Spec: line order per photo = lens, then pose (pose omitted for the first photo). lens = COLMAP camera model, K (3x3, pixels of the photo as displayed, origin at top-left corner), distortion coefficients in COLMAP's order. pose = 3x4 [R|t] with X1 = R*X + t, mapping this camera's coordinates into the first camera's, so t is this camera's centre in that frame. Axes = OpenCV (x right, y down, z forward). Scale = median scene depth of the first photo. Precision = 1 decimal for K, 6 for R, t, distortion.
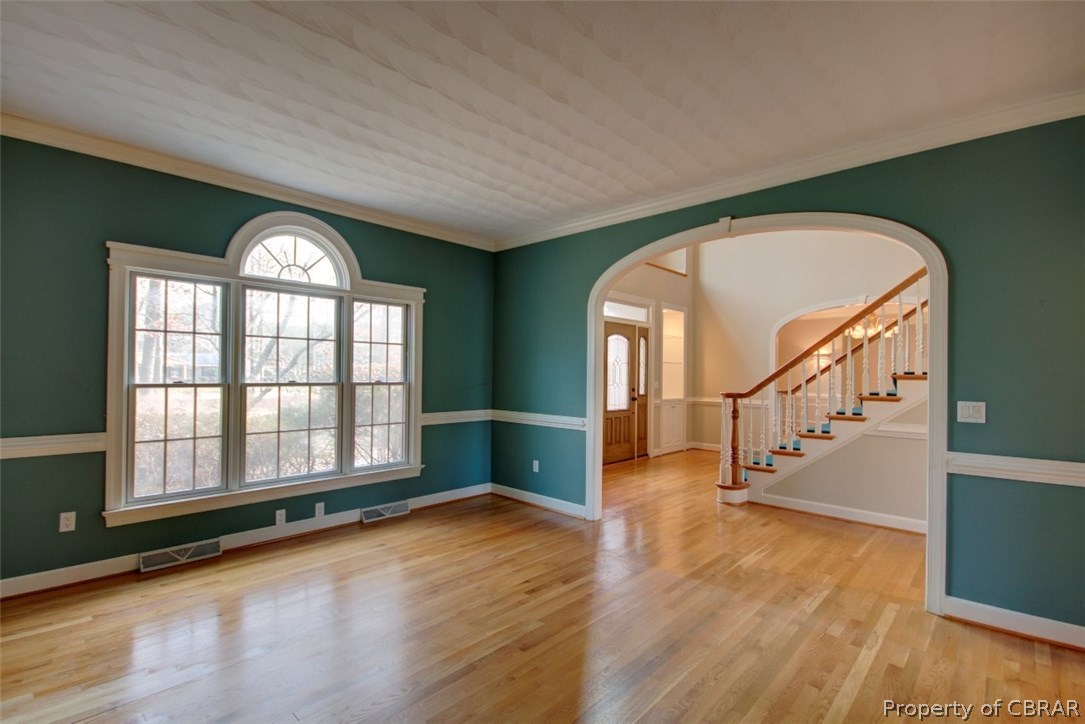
lens RADIAL K [[499.4, 0, 551.5], [0, 499.4, 371.1], [0, 0, 1]] dist [0.011599, 0.000259]
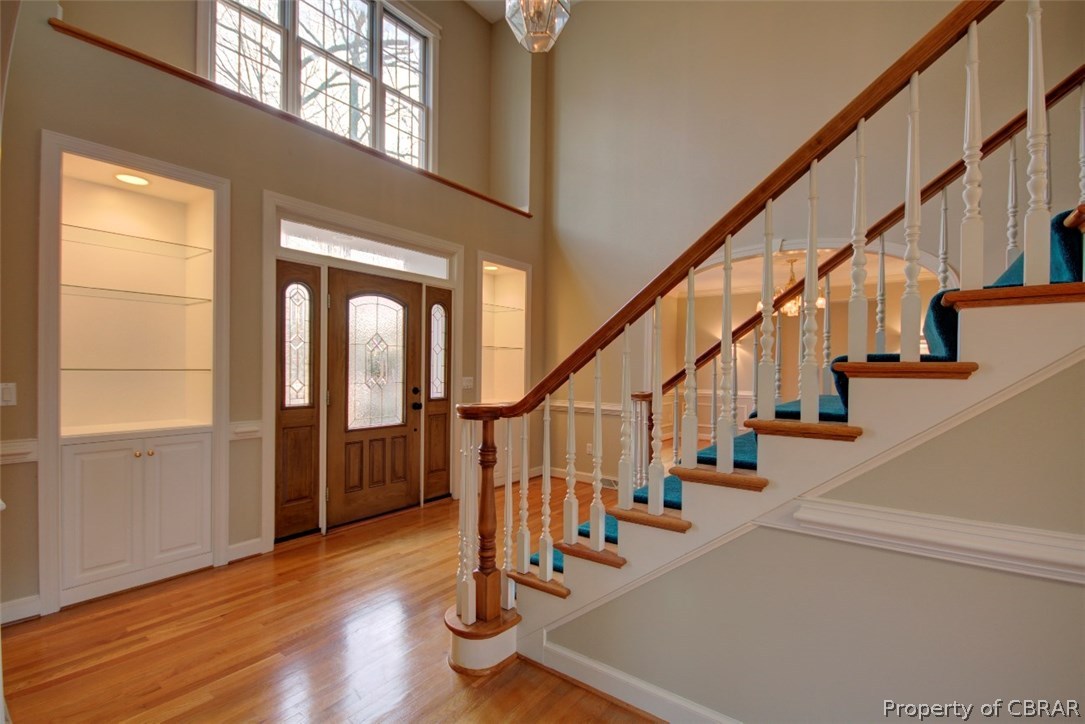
lens RADIAL K [[499.4, 0, 540.1], [0, 499.4, 364.6], [0, 0, 1]] dist [0.011599, 0.000259]
pose [[0.995824, -0.003468, 0.091230, 0.258687], [0.003009, 0.999982, 0.005173, 0.003453], [-0.091246, -0.004877, 0.995816, 0.392597]]
